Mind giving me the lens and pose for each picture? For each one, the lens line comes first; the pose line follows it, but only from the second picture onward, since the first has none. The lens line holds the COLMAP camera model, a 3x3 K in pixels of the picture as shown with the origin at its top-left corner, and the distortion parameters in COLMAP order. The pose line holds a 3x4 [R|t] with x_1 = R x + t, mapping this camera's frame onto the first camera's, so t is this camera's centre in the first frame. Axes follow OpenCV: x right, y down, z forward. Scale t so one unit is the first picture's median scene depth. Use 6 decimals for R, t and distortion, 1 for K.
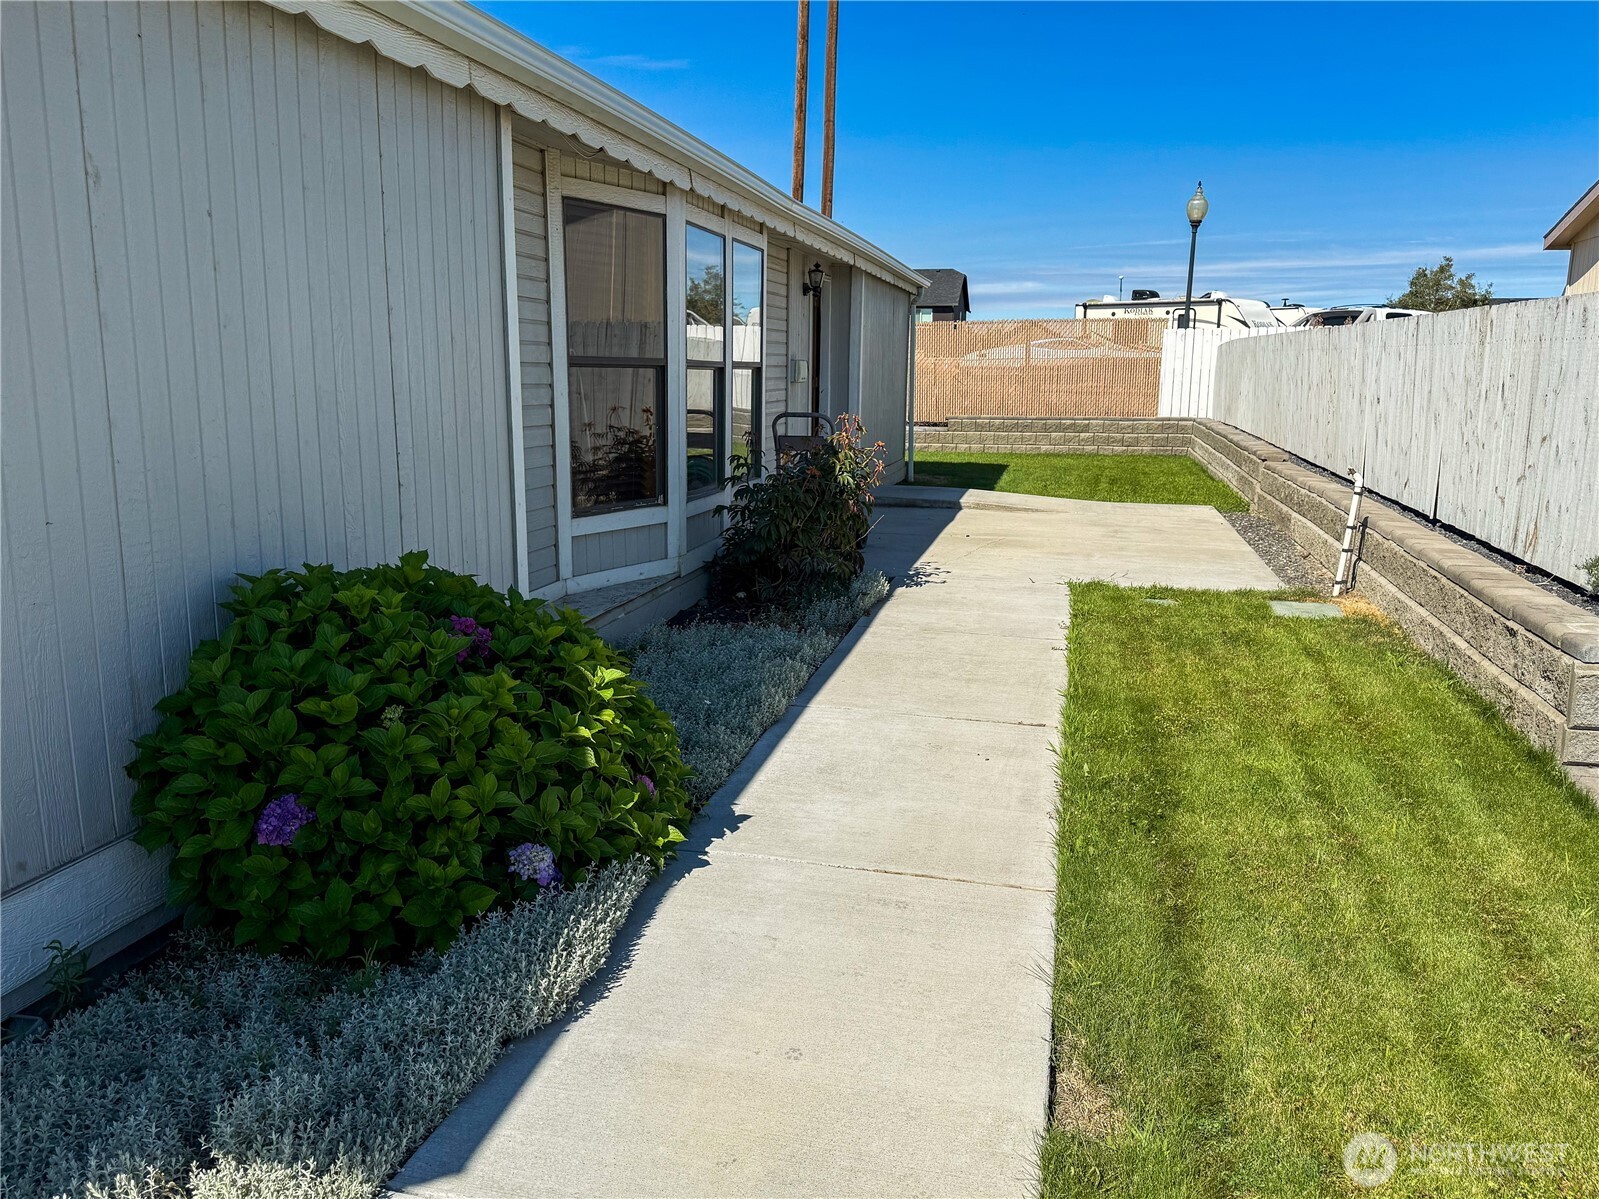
lens RADIAL K [[1141.1, 0, 799.5], [0, 1141.1, 599.5], [0, 0, 1]] dist [0.090951, -0.183643]
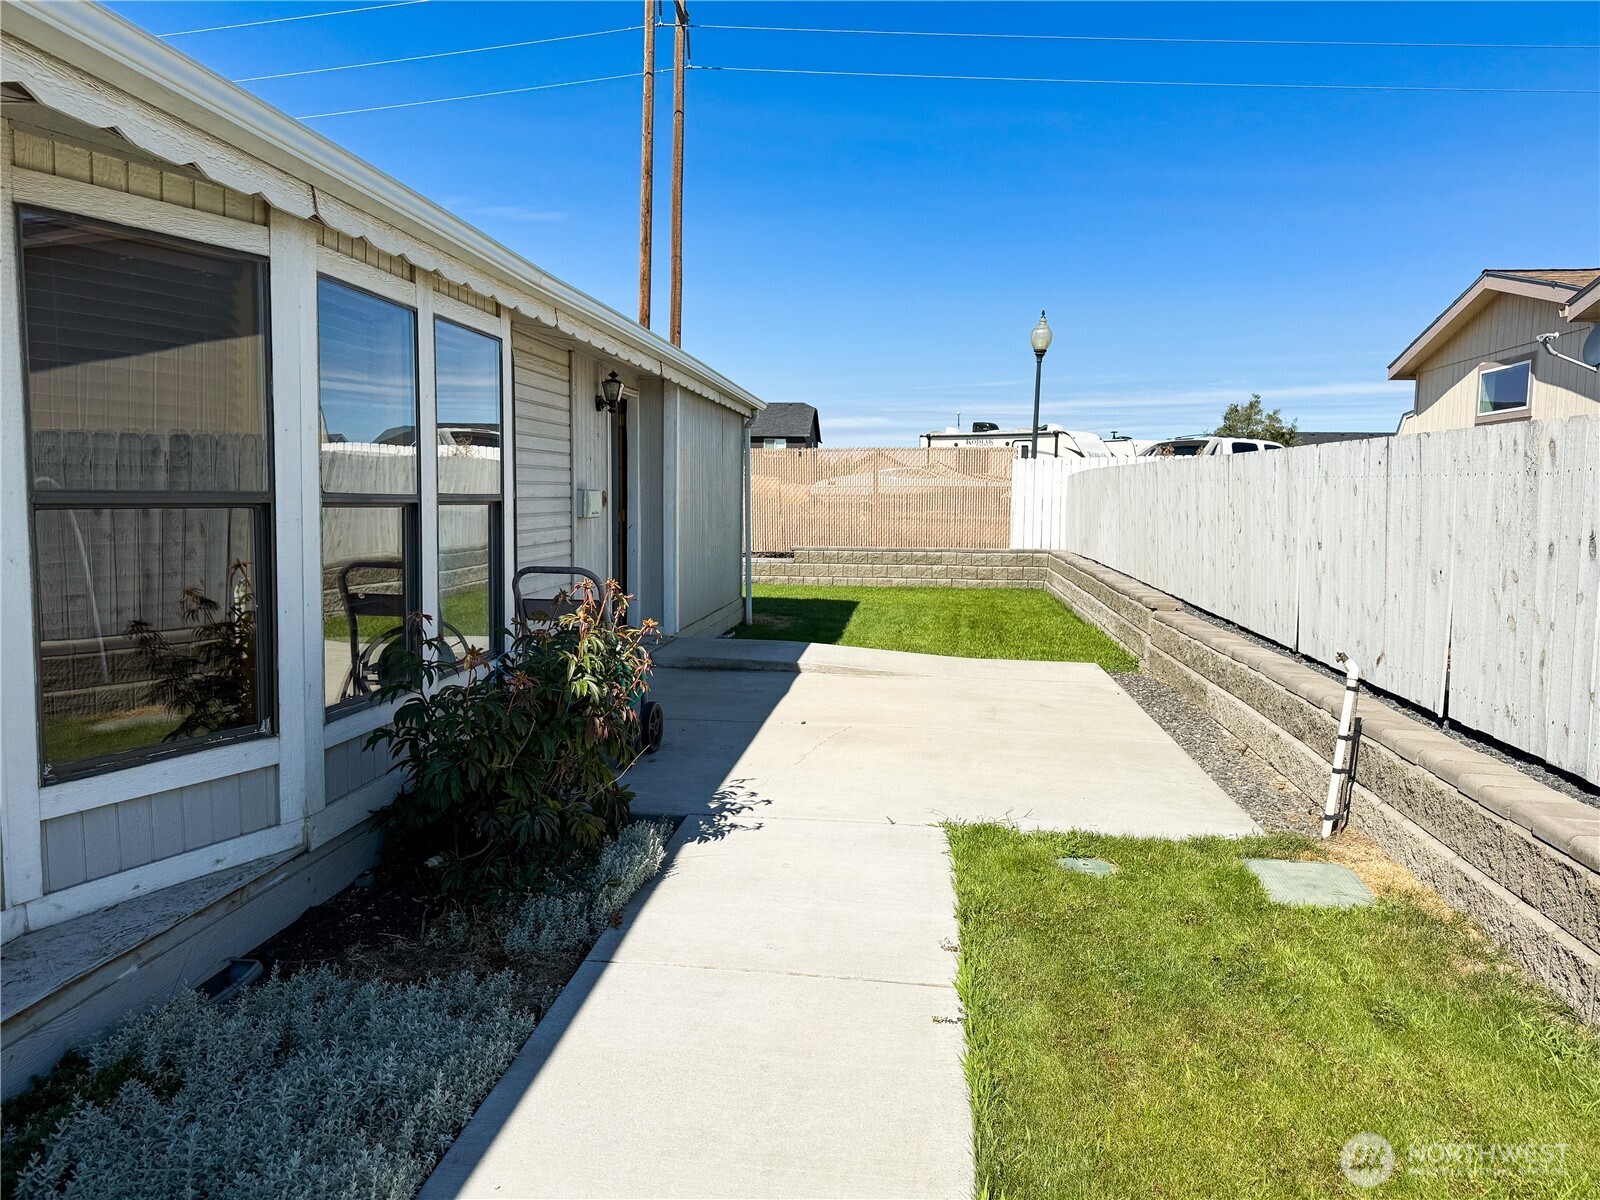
lens RADIAL K [[1141.9, 0, 800.0], [0, 1141.9, 600.0], [0, 0, 1]] dist [0.090951, -0.183643]
pose [[0.992086, -0.009877, 0.125169, 0.039871], [0.023233, 0.994127, -0.105697, -0.042963], [-0.123389, 0.107769, 0.986489, 0.194147]]
